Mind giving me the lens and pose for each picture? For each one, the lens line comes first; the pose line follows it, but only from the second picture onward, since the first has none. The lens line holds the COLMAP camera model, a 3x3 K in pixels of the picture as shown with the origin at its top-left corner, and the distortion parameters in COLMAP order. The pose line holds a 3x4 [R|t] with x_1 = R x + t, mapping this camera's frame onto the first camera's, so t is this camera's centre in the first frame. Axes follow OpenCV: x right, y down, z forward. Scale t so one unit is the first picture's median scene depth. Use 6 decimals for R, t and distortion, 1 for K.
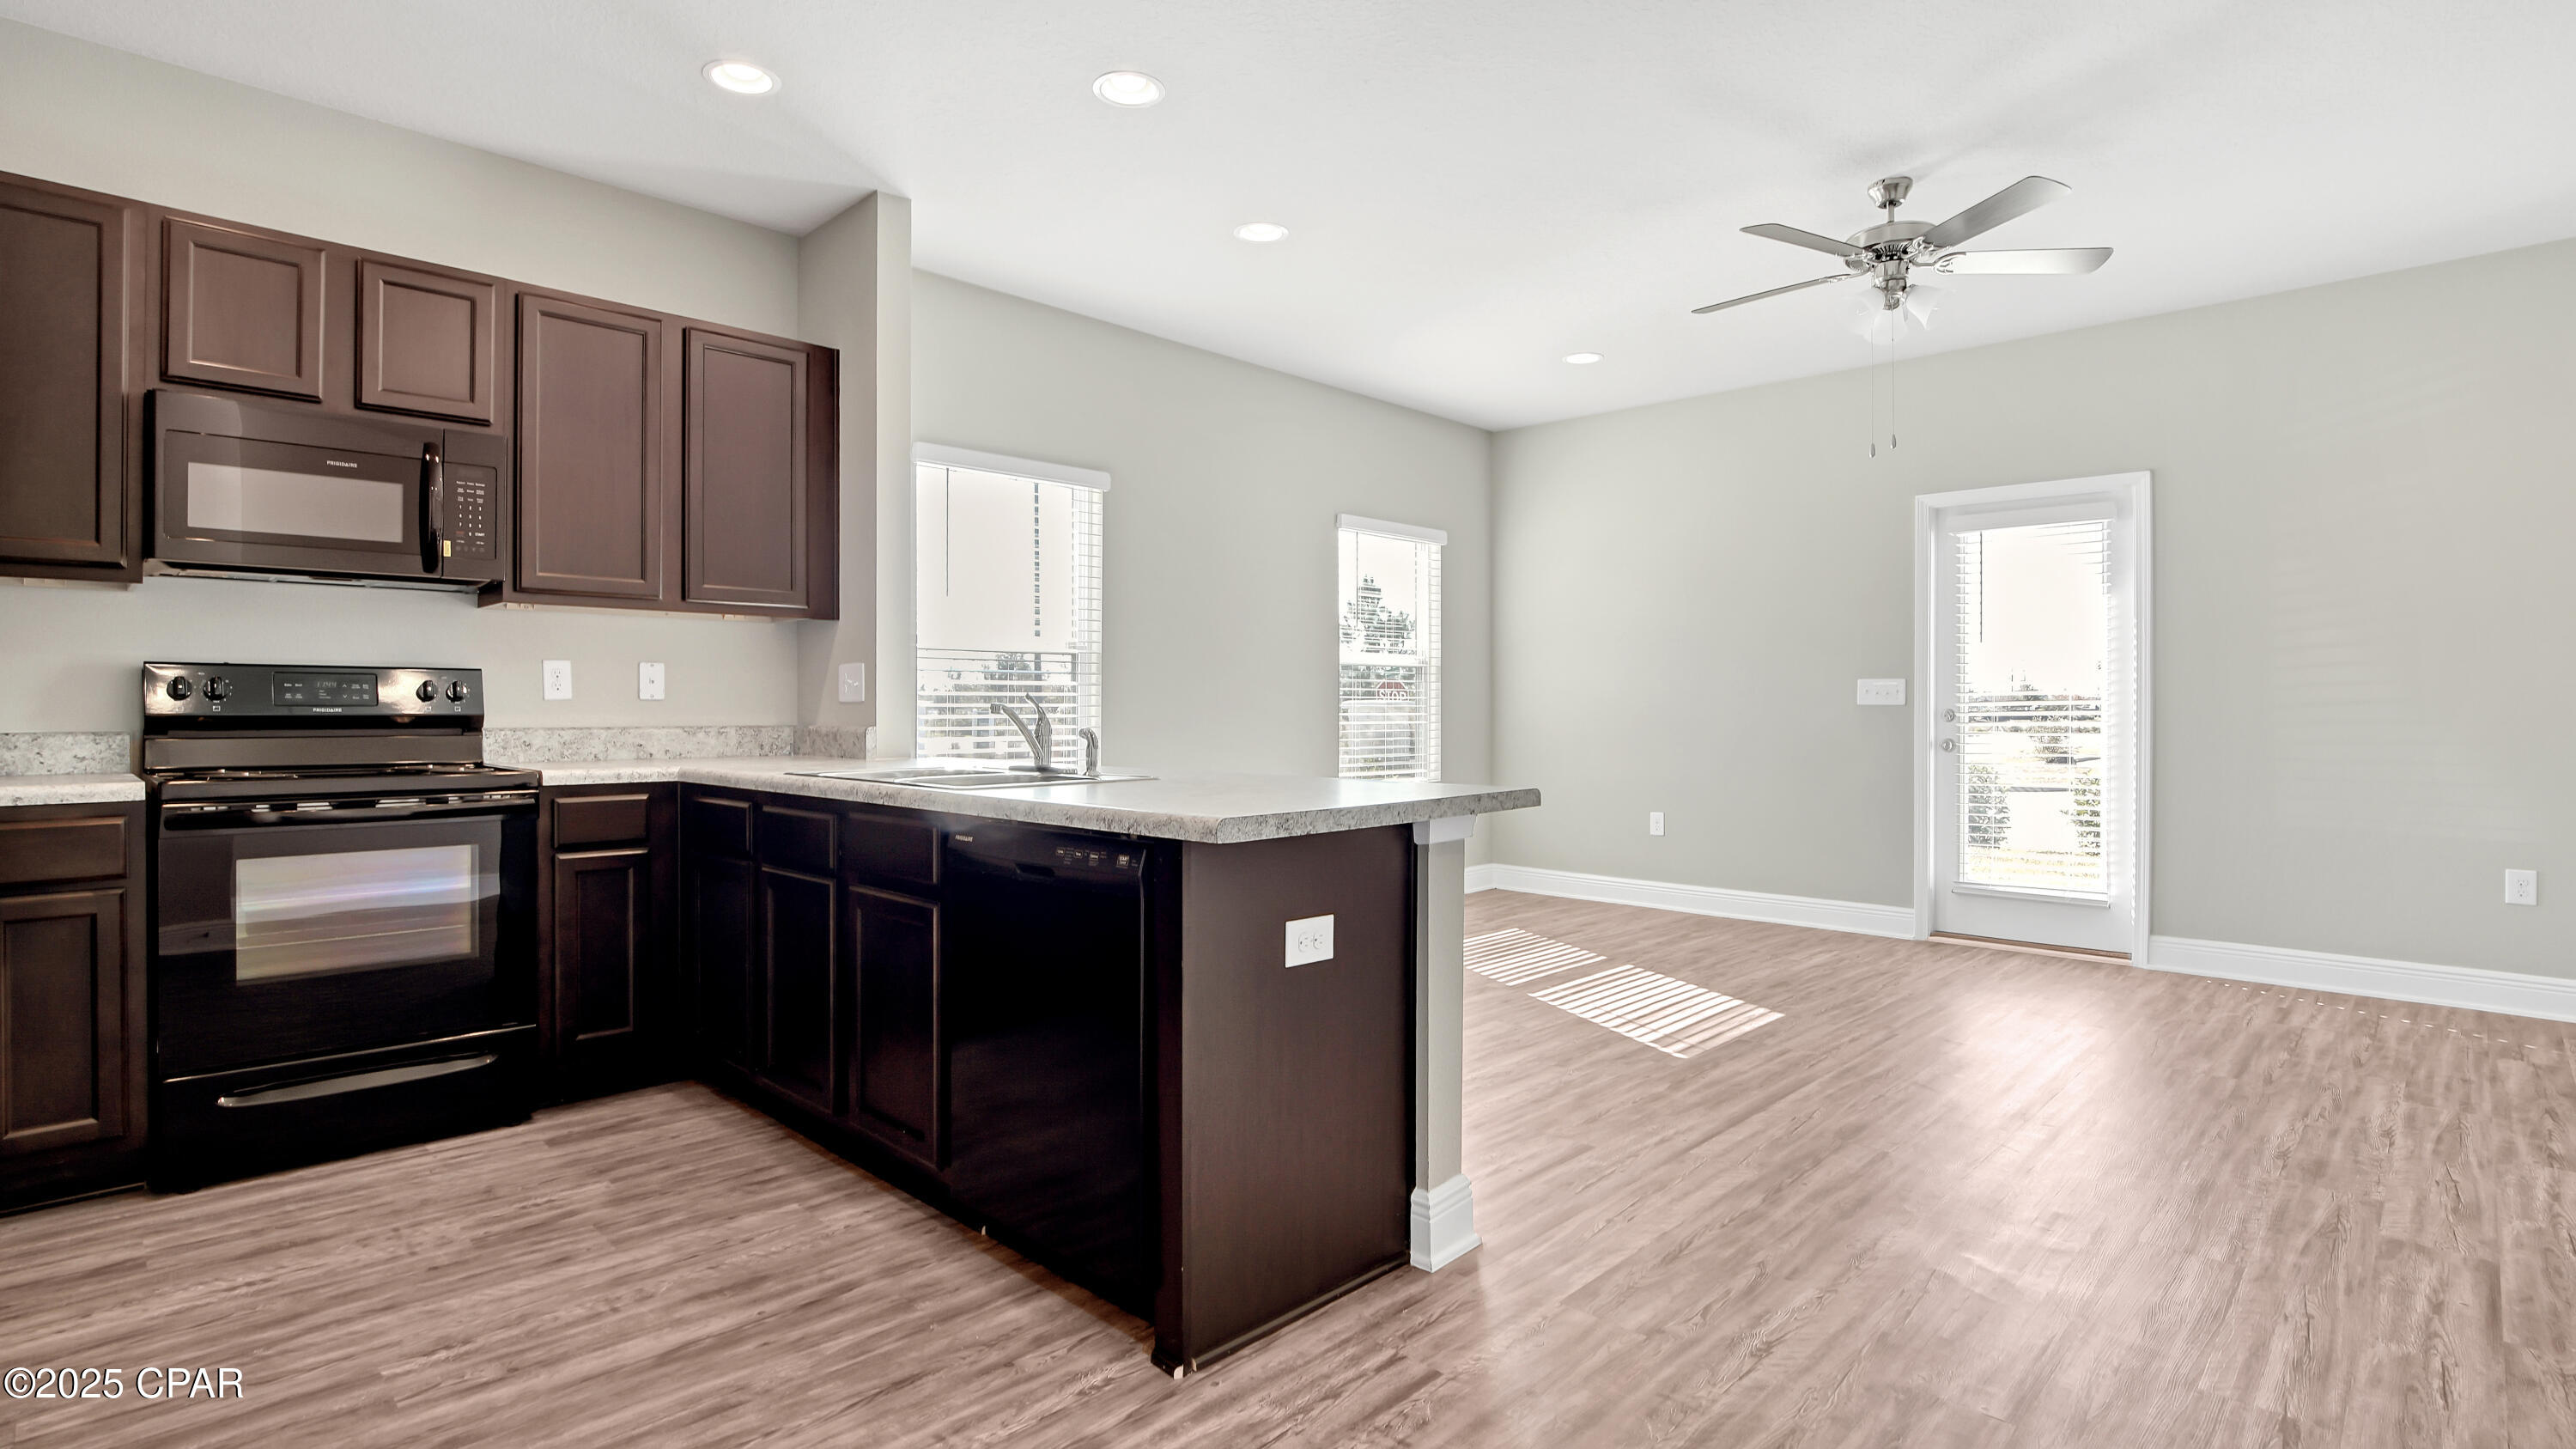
lens RADIAL K [[1236.0, 0, 1240.5], [0, 1236.0, 711.3], [0, 0, 1]] dist [-0.036351, 0.010073]
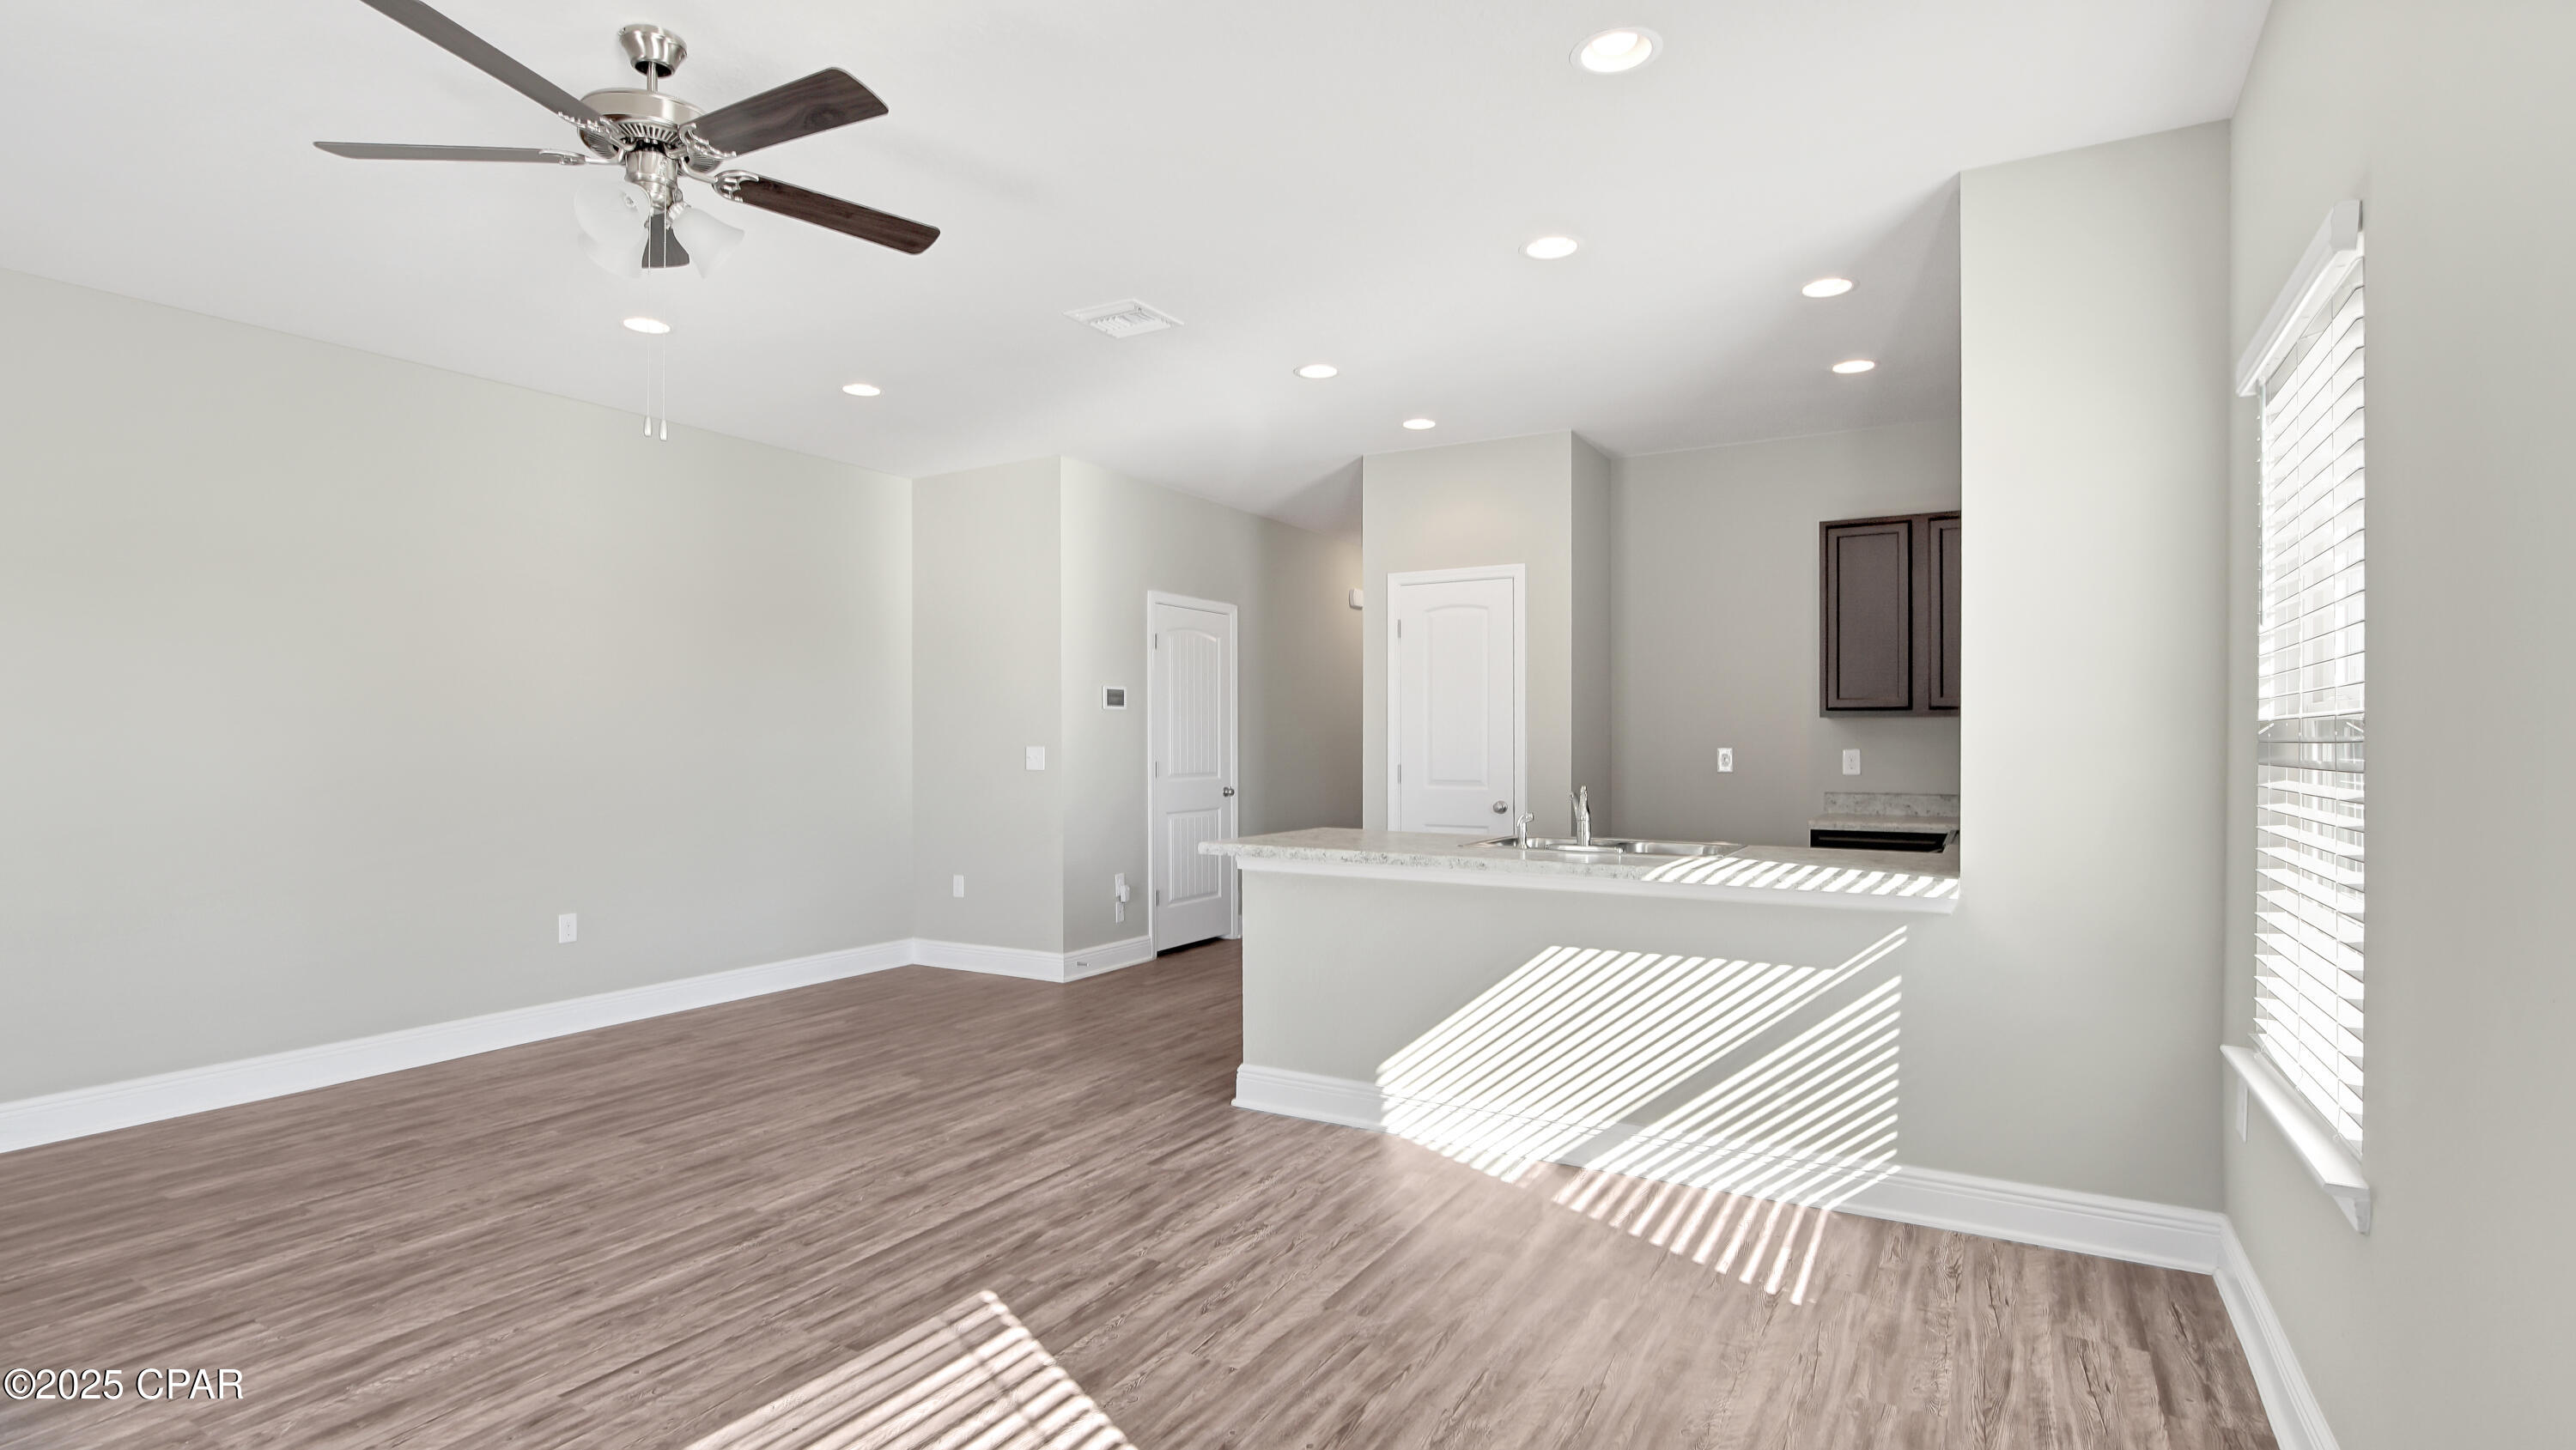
lens RADIAL K [[1224.3, 0, 1320.4], [0, 1224.3, 734.9], [0, 0, 1]] dist [-0.021674, 0.001058]
pose [[-0.955289, -0.004639, -0.295637, 0.438881], [-0.004378, 0.999989, -0.001546, -0.061956], [0.295641, -0.000183, -0.955299, 2.004185]]
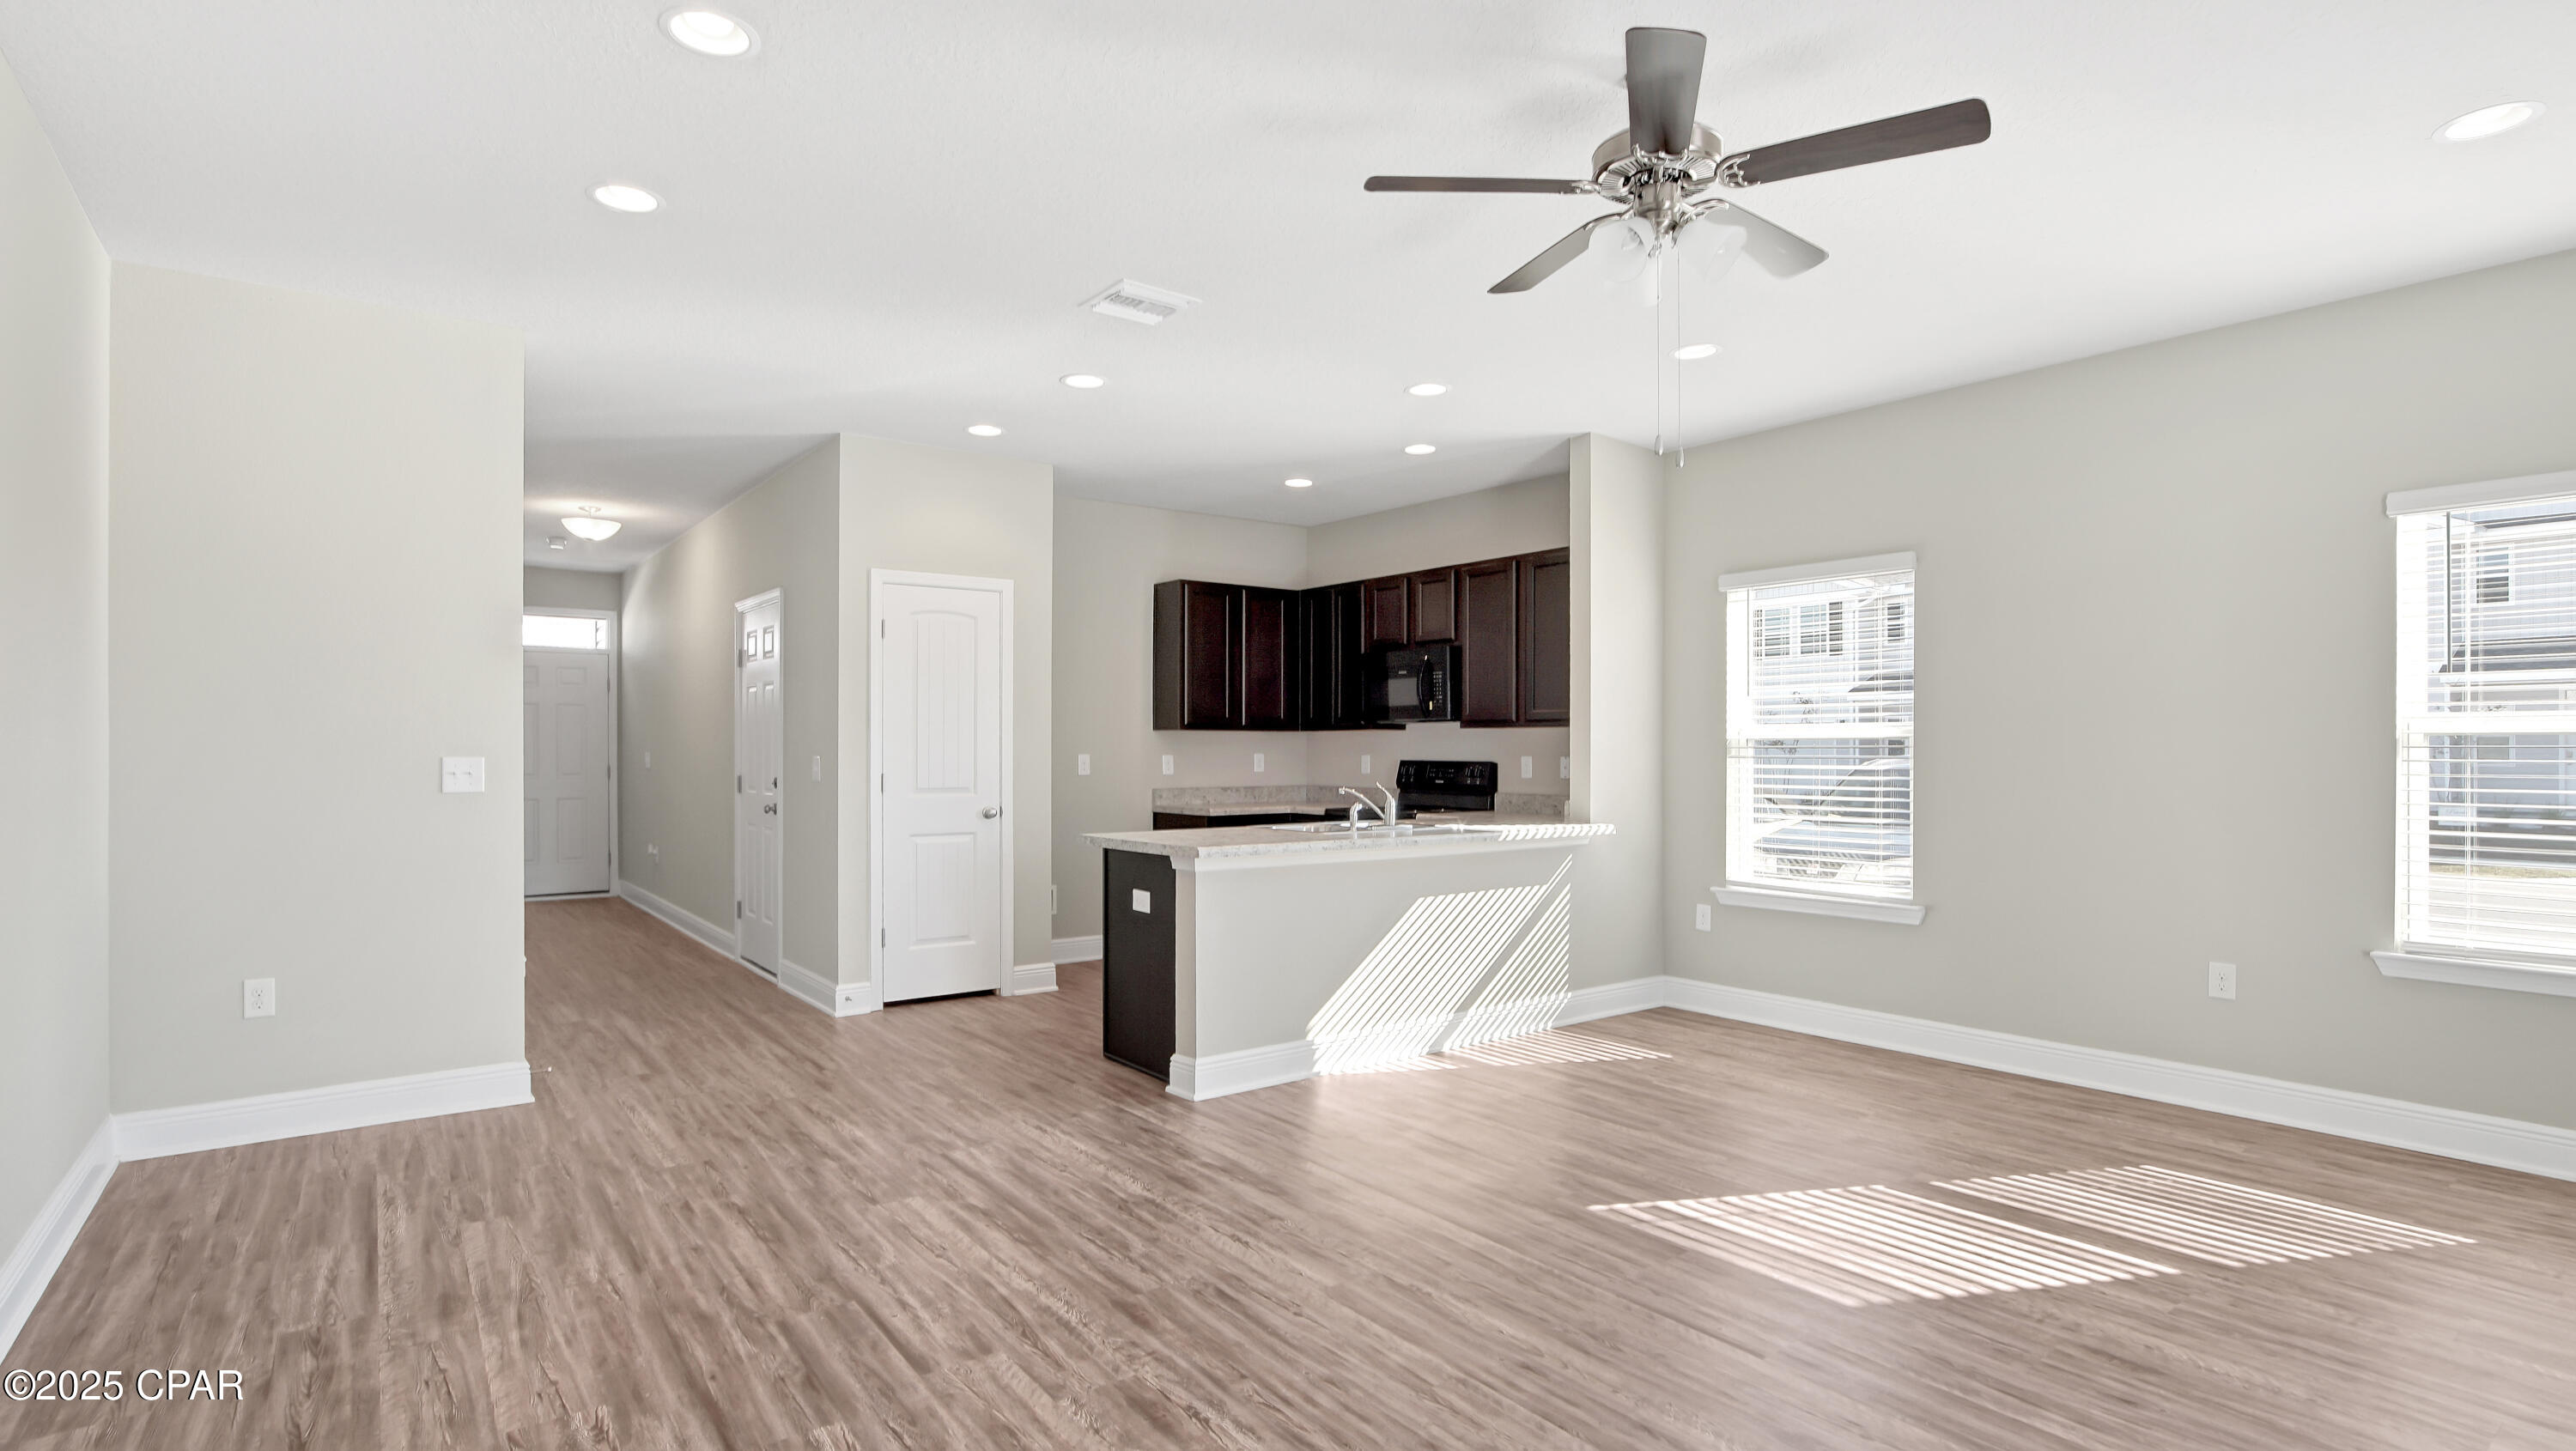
lens RADIAL K [[1195.4, 0, 1279.7], [0, 1195.4, 714.7], [0, 0, 1]] dist [-0.022495, 0.000787]
pose [[-0.126323, -0.030439, -0.991522, 1.426476], [-0.003144, 0.999536, -0.030285, -0.054082], [0.991984, -0.000709, -0.126360, 1.005008]]
